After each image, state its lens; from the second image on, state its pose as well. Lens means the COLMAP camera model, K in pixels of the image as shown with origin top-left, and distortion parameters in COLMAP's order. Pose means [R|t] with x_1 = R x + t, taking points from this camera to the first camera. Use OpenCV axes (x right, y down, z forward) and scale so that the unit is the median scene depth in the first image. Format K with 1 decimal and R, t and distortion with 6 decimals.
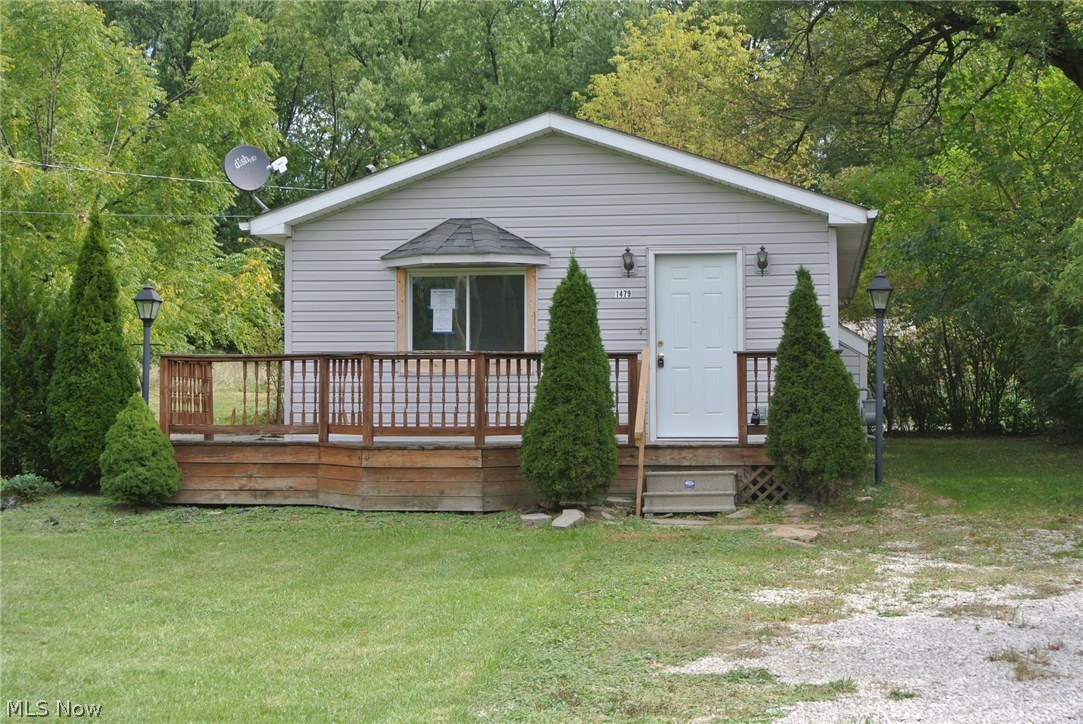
lens RADIAL K [[1705.0, 0, 541.5], [0, 1705.0, 362.0], [0, 0, 1]] dist [0.021221, -0.013141]
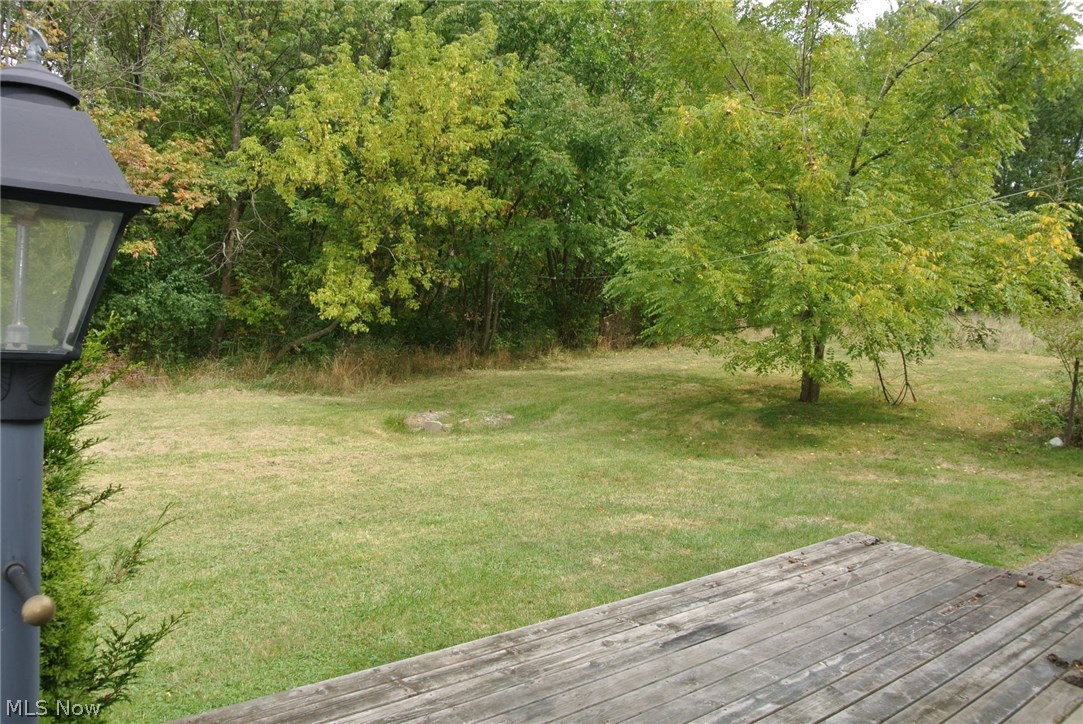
lens RADIAL K [[845.7, 0, 541.5], [0, 845.7, 362.0], [0, 0, 1]] dist [-0.072336, 0.009167]
pose [[0.738868, 0.066539, -0.670557, -0.162518], [-0.022327, 0.996984, 0.074329, -0.030729], [0.673481, -0.039948, 0.738125, 1.111530]]
